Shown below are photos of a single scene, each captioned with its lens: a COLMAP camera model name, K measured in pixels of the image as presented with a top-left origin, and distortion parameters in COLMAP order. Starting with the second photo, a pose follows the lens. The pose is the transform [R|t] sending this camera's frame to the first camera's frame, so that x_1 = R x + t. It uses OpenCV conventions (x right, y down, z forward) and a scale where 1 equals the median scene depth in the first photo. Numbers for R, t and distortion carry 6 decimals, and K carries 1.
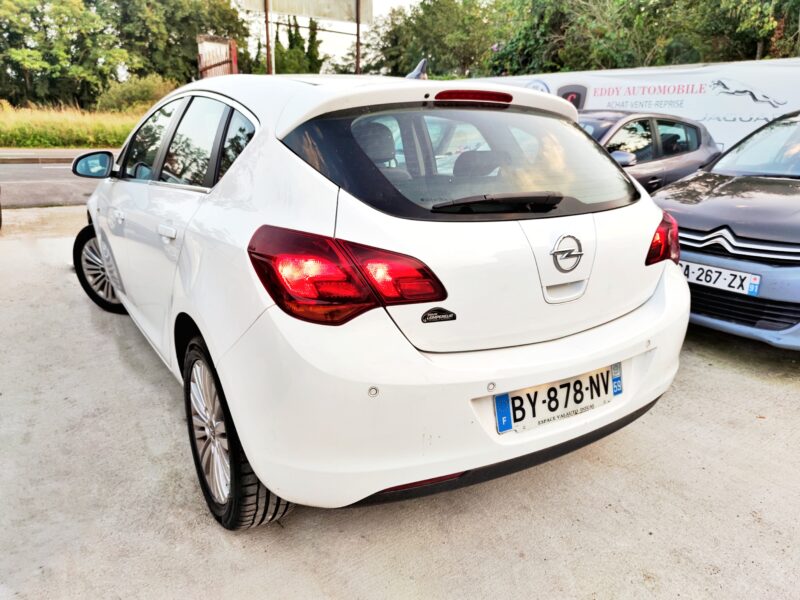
lens RADIAL K [[595.3, 0, 400.0], [0, 595.3, 300.0], [0, 0, 1]] dist [-0.007013, -0.006522]
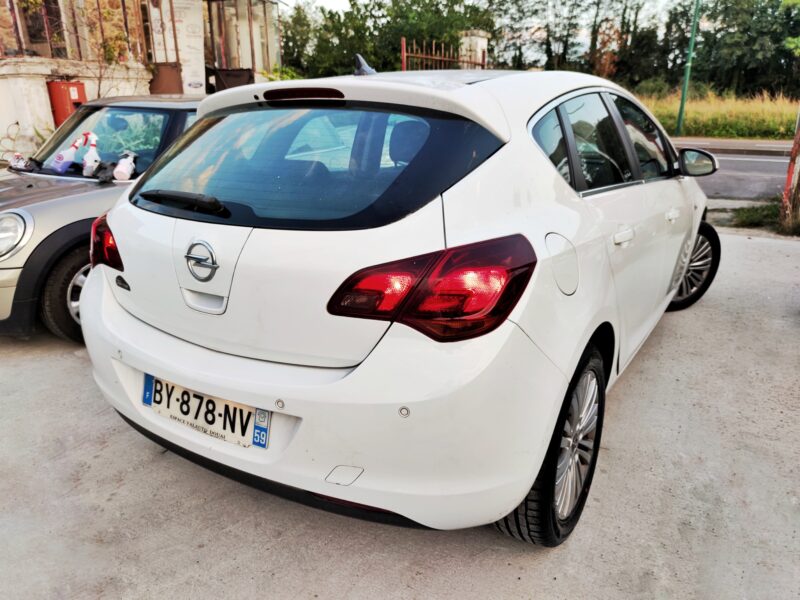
lens RADIAL K [[593.5, 0, 400.0], [0, 593.5, 300.0], [0, 0, 1]] dist [0.103666, -0.144885]
pose [[0.437657, 0.248465, -0.864130, 1.154740], [-0.238646, 0.958691, 0.154787, -0.222191], [0.866894, 0.138477, 0.478873, 0.753311]]
